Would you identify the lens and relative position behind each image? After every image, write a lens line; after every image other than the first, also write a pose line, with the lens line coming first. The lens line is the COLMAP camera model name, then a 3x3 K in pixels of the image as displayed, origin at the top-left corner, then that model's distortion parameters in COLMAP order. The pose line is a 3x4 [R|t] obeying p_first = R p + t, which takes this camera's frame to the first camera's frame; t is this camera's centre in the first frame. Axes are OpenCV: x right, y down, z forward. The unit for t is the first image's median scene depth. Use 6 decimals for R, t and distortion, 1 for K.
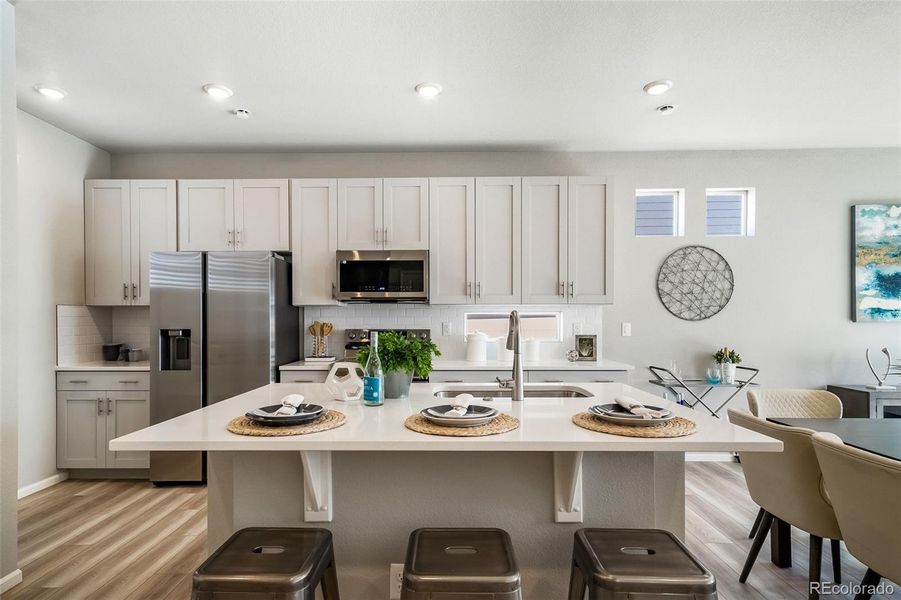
lens RADIAL K [[481.1, 0, 451.9], [0, 481.1, 321.6], [0, 0, 1]] dist [0.009263, 0.001217]
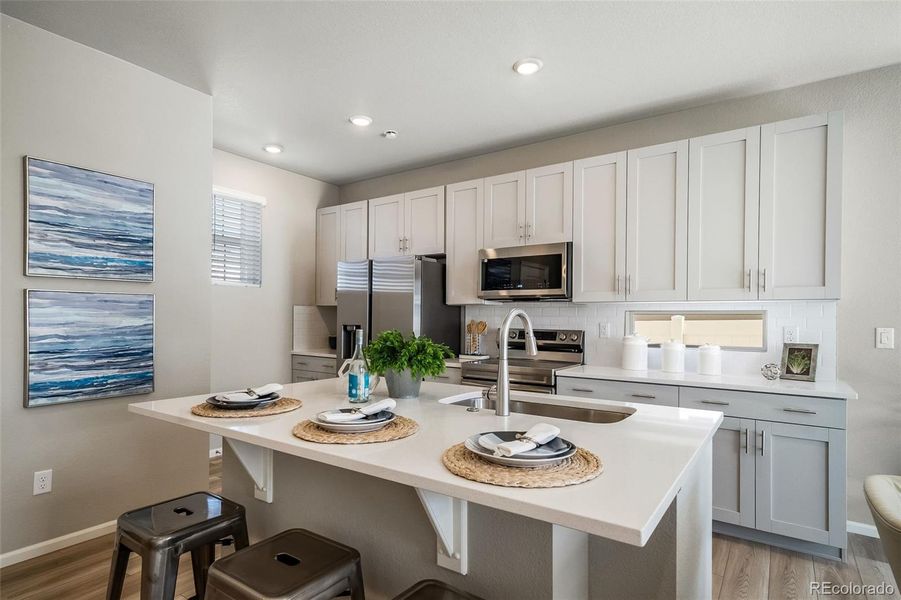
lens RADIAL K [[481.1, 0, 445.9], [0, 481.1, 317.9], [0, 0, 1]] dist [0.009263, 0.001217]
pose [[0.826117, 0.009970, -0.563411, 0.264776], [-0.013936, 0.999899, -0.002740, -0.000749], [0.563327, 0.010115, 0.826172, 0.127394]]
